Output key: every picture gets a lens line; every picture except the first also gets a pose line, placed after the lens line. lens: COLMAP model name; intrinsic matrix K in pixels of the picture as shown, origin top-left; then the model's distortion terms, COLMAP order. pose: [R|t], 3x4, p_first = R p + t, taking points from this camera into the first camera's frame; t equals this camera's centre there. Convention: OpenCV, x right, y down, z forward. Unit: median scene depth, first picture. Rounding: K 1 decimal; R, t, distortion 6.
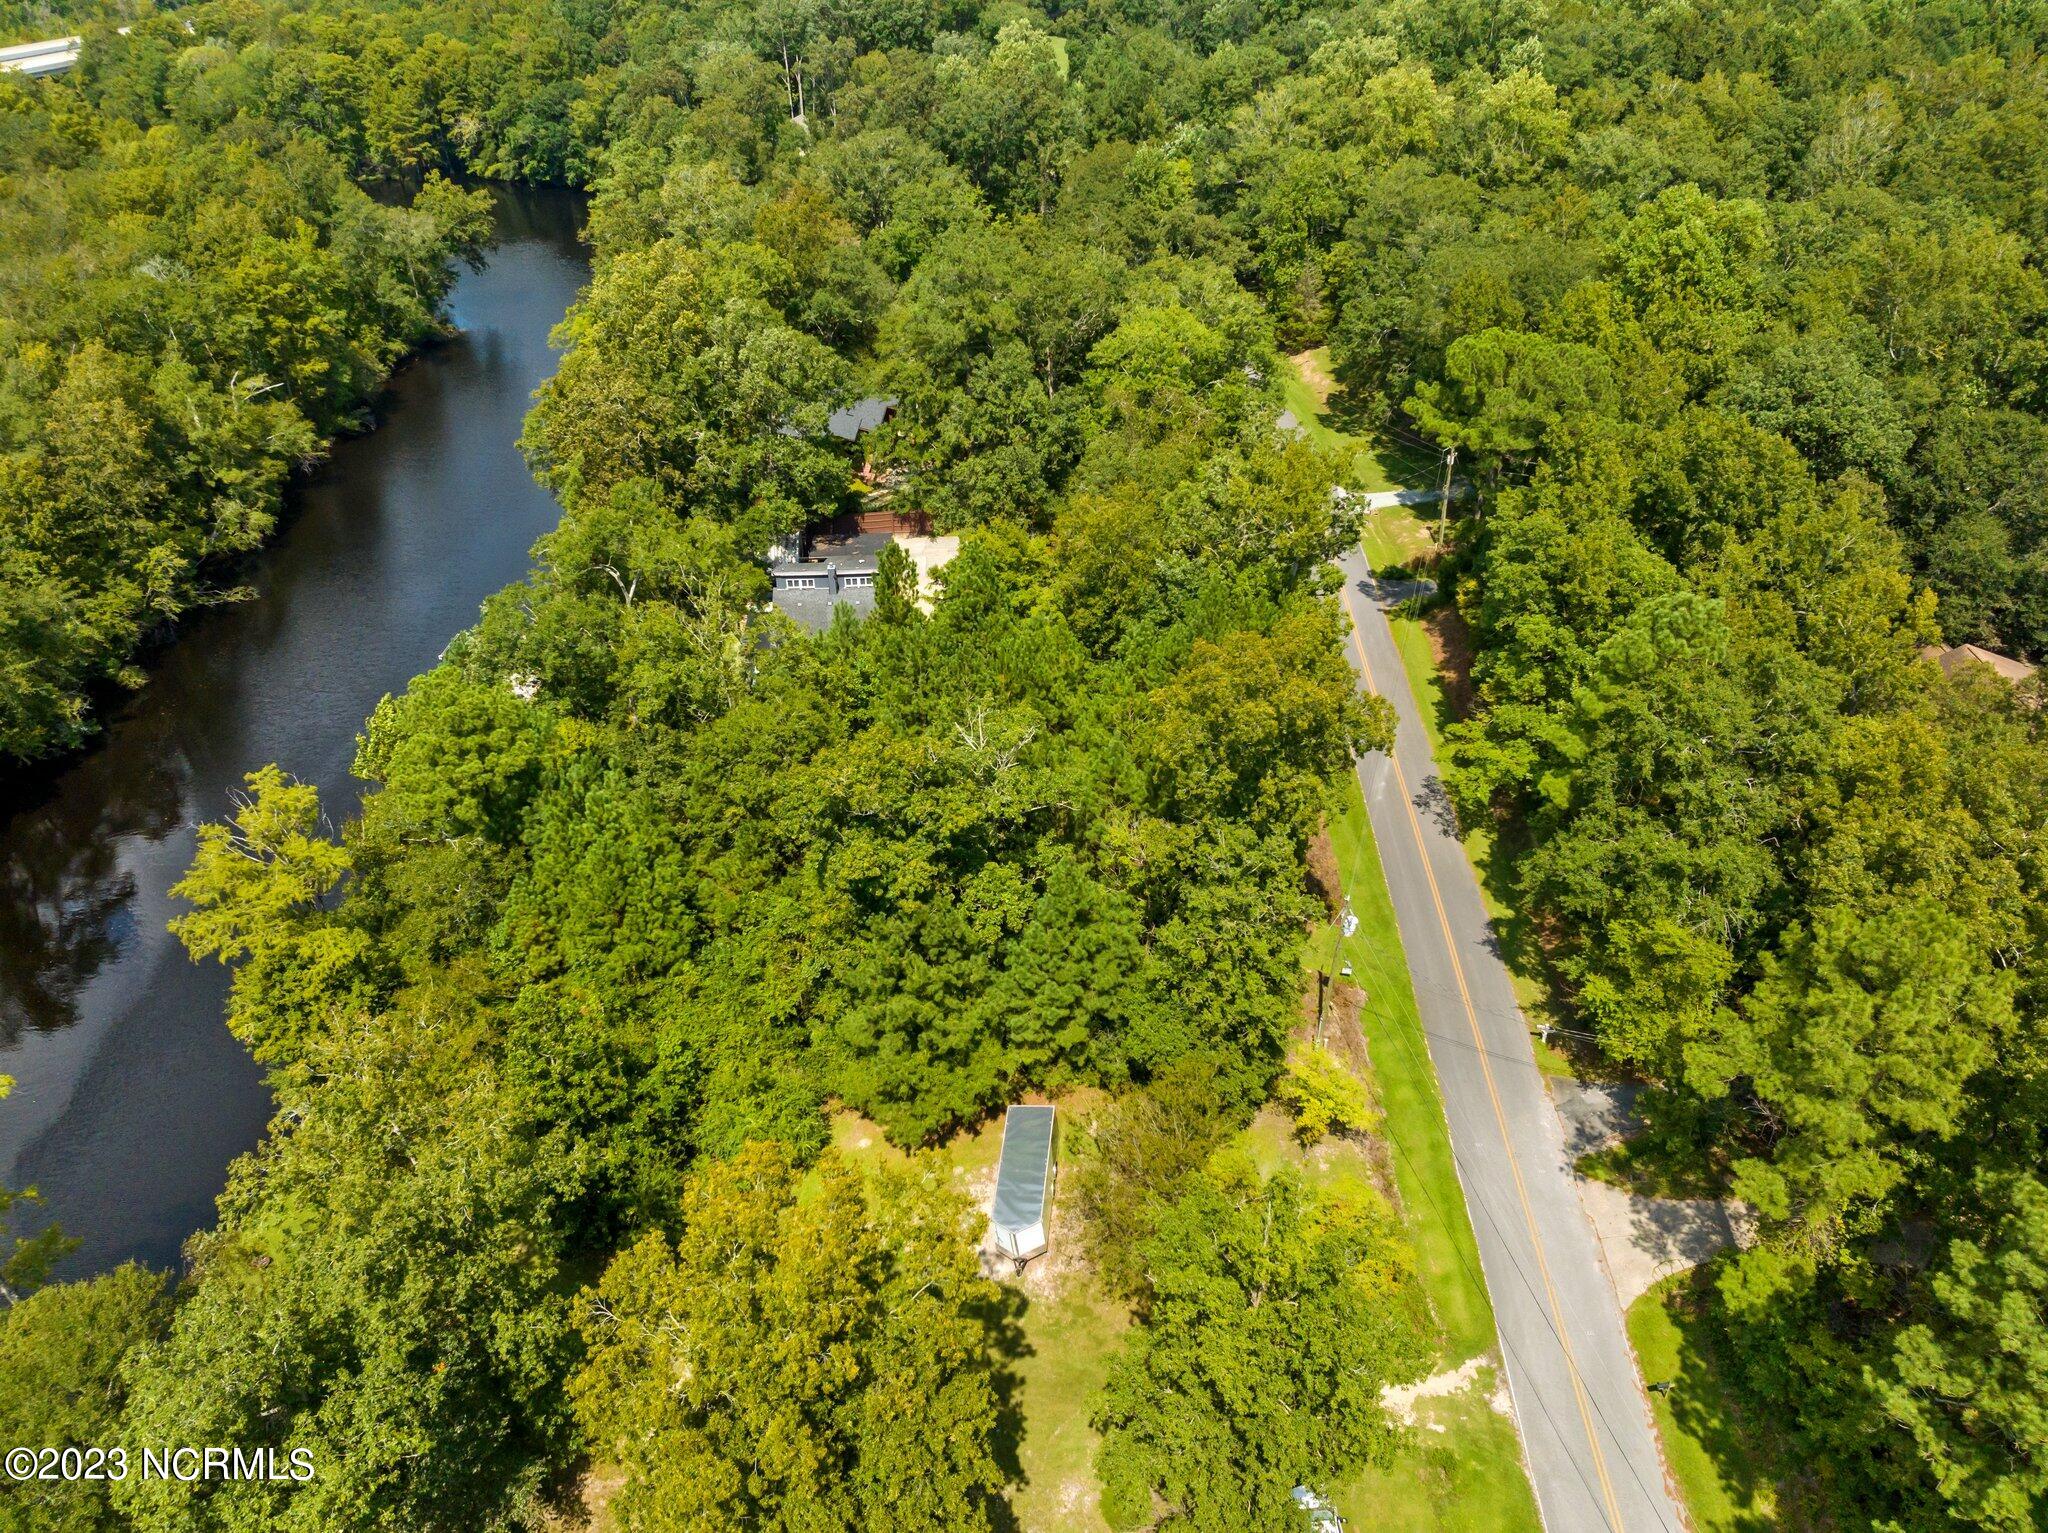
lens RADIAL K [[1455.1, 0, 1035.2], [0, 1455.1, 756.9], [0, 0, 1]] dist [-0.037477, 0.001282]
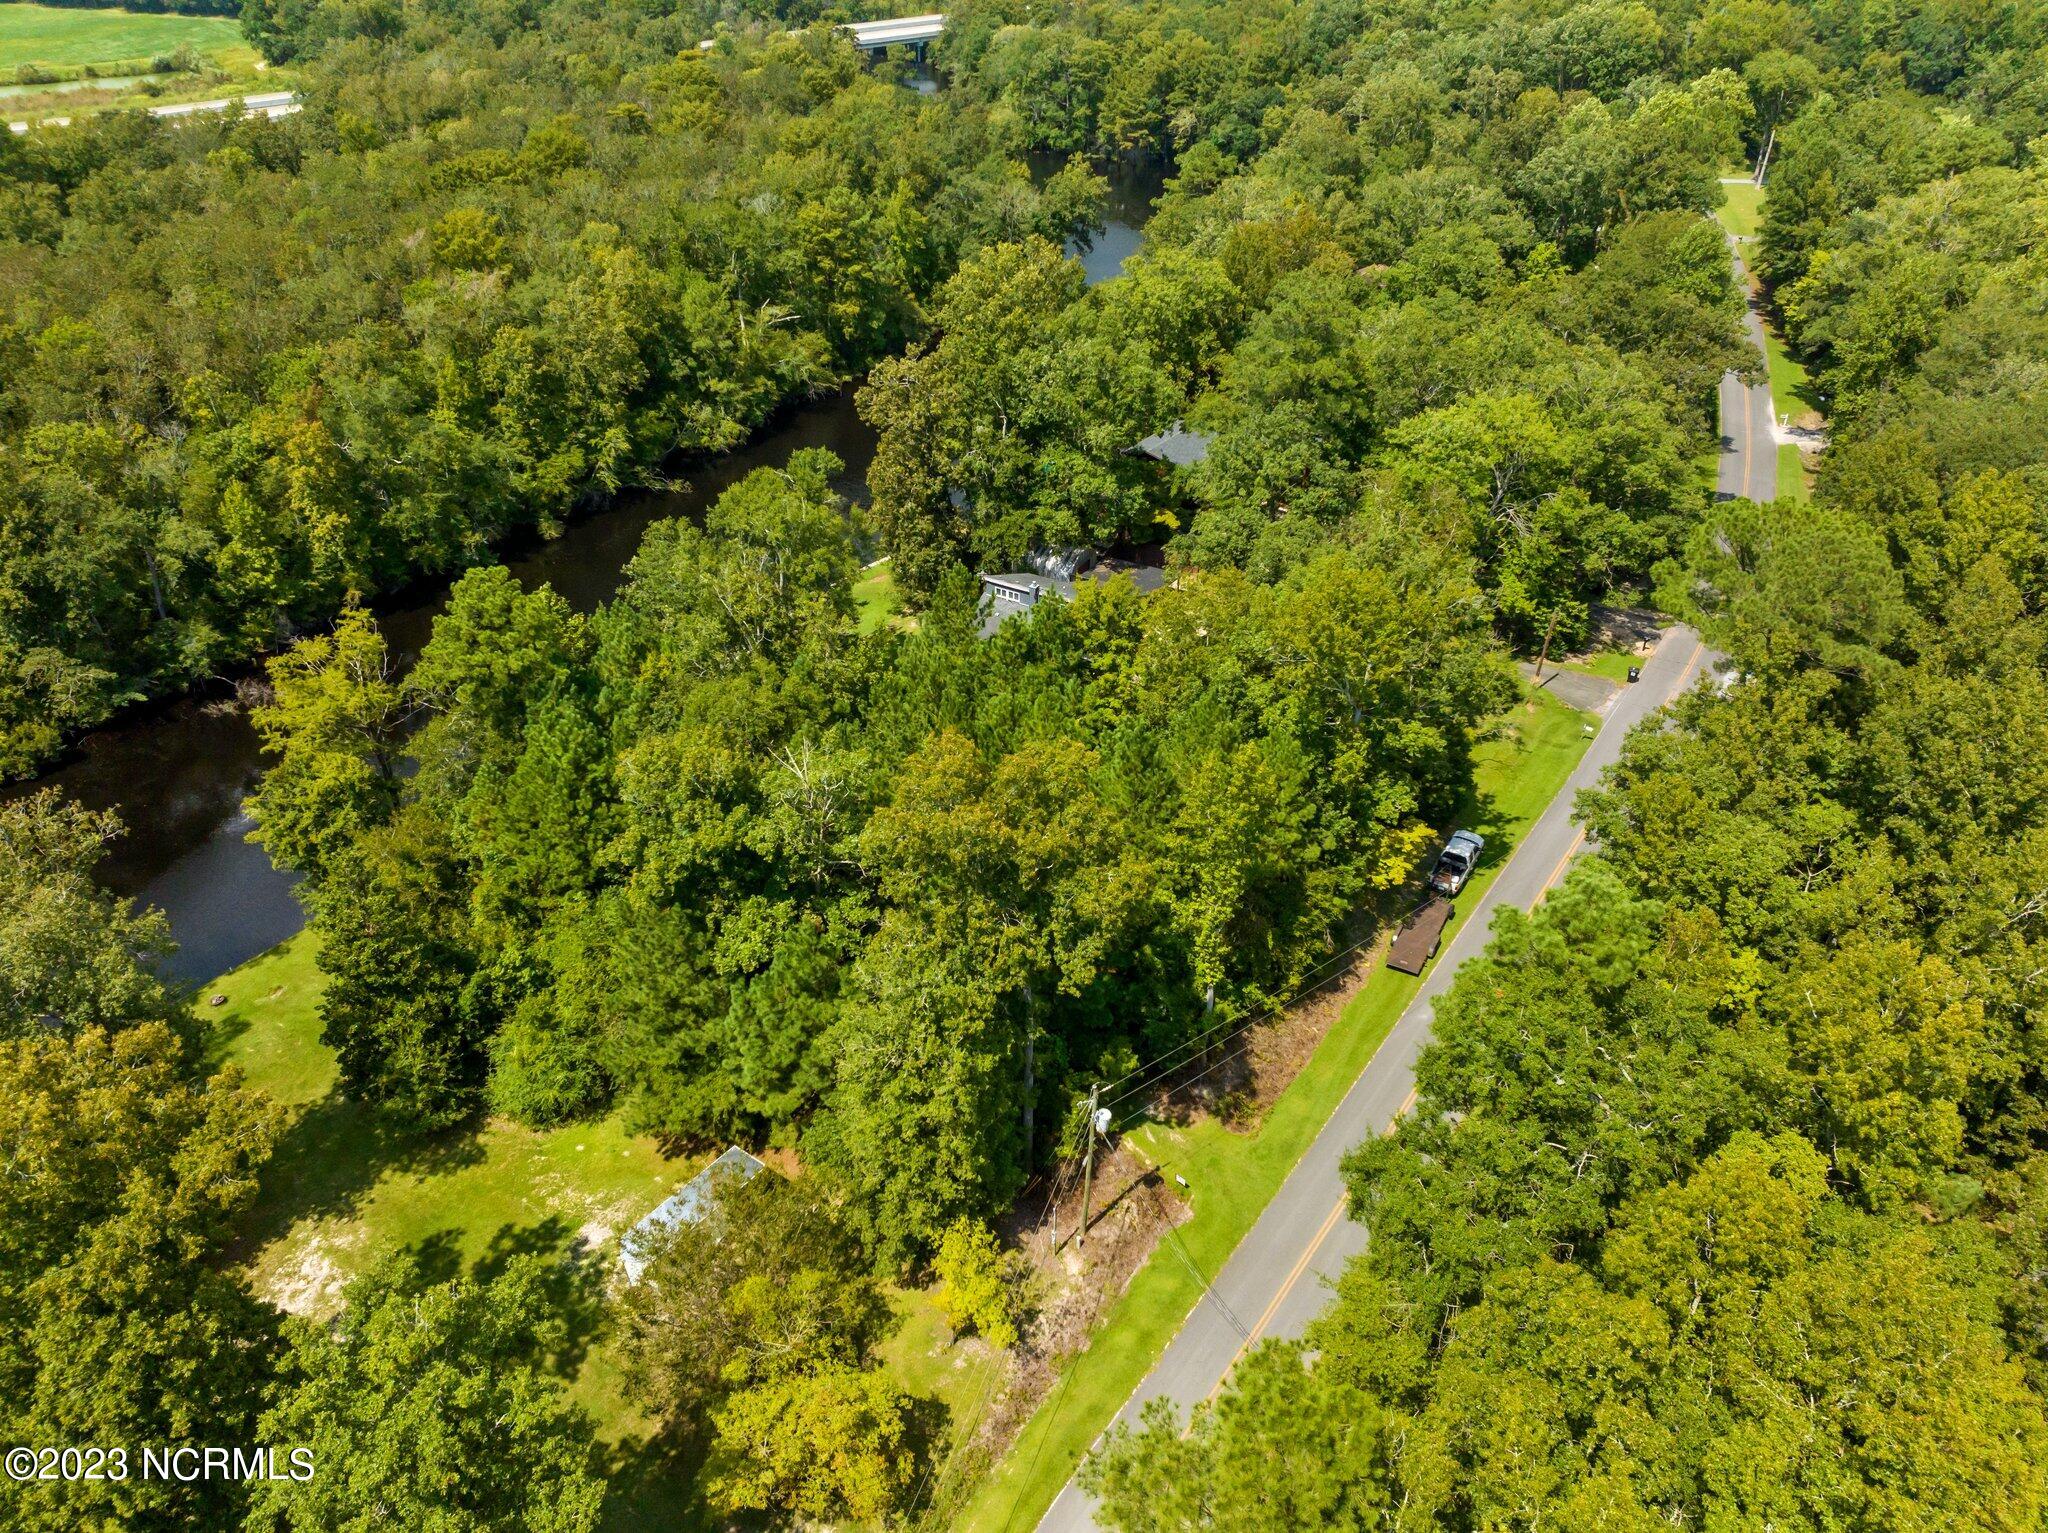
lens RADIAL K [[1443.6, 0, 1022.0], [0, 1443.6, 774.1], [0, 0, 1]] dist [-0.036680, -0.006018]
pose [[0.833856, 0.309870, -0.456799, 0.228789], [-0.308946, 0.947795, 0.078977, -0.058388], [0.457425, 0.075271, 0.886057, 0.103013]]
